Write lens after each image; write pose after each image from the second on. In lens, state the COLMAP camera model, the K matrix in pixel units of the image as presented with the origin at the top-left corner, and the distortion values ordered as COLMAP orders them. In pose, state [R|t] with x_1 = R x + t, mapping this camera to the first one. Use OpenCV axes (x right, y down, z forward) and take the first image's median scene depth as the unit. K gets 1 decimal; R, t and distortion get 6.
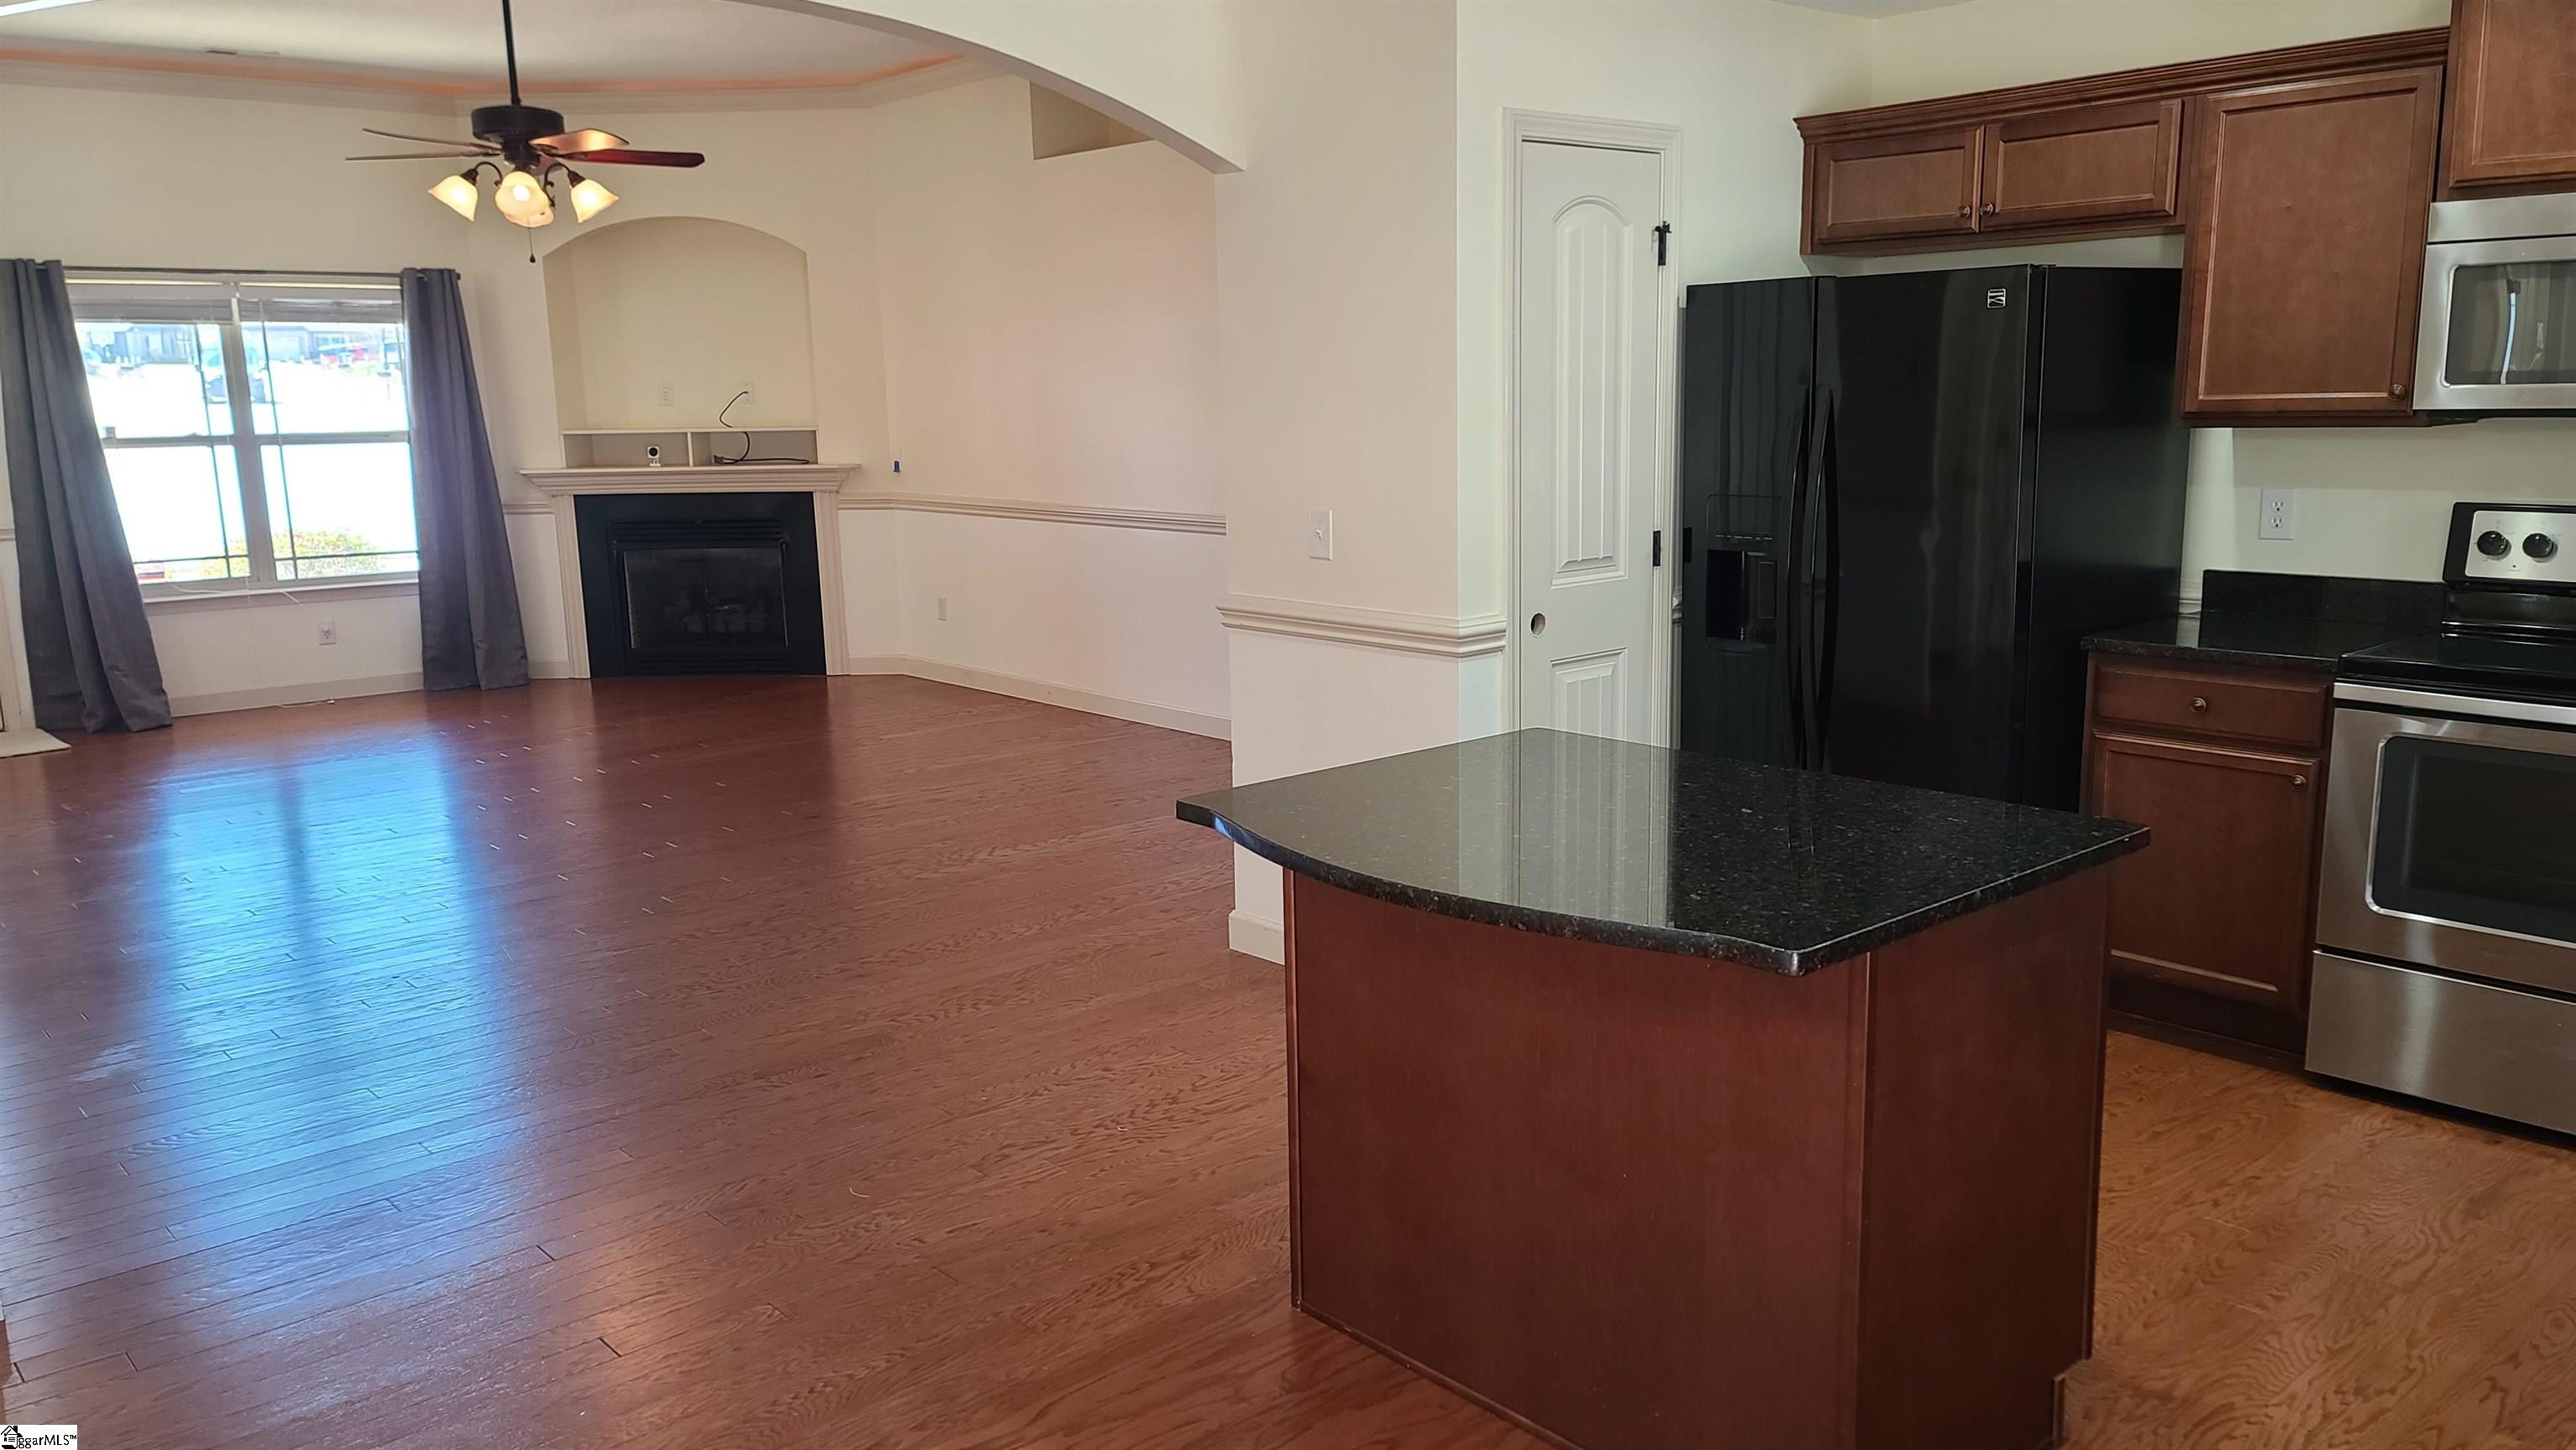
lens RADIAL K [[1897.8, 0, 1287.6], [0, 1897.8, 695.9], [0, 0, 1]] dist [0.086477, -0.086973]
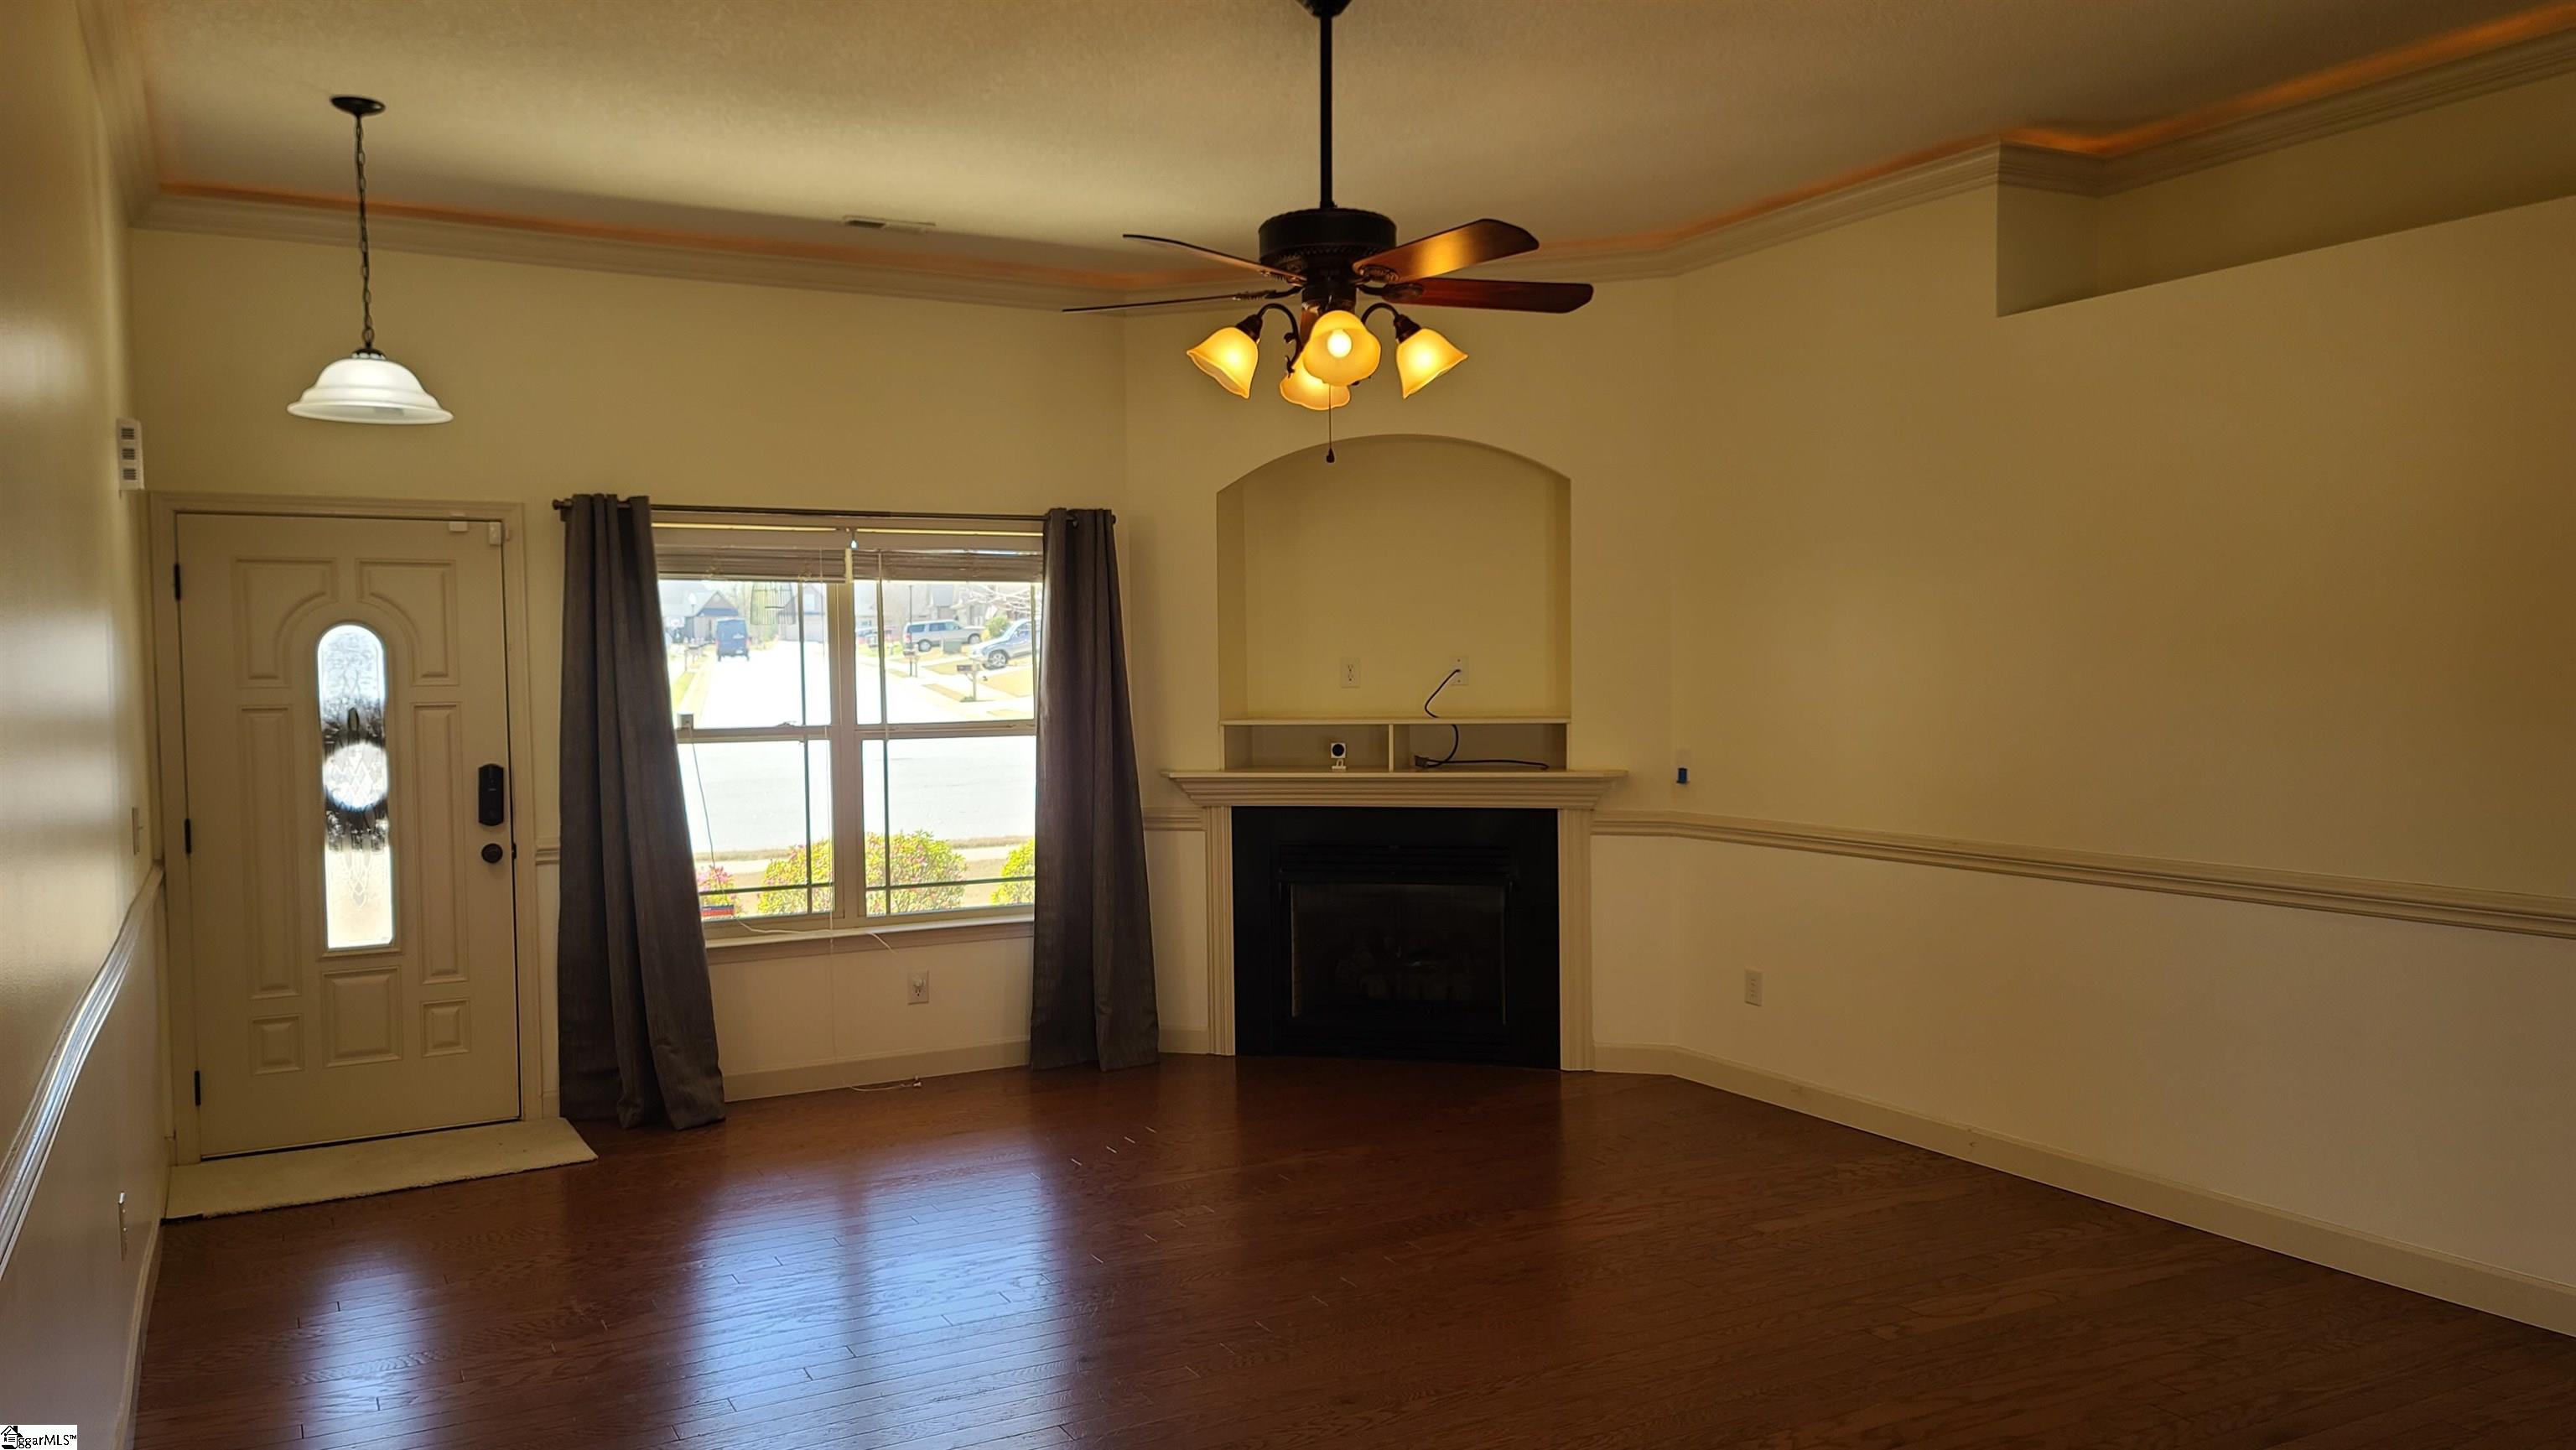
lens RADIAL K [[1897.8, 0, 1287.6], [0, 1897.8, 695.9], [0, 0, 1]] dist [0.086477, -0.086973]
pose [[0.973476, 0.009141, -0.228605, -0.196349], [-0.042061, 0.989321, -0.139551, -0.048734], [0.224888, 0.145465, 0.963465, 0.311746]]
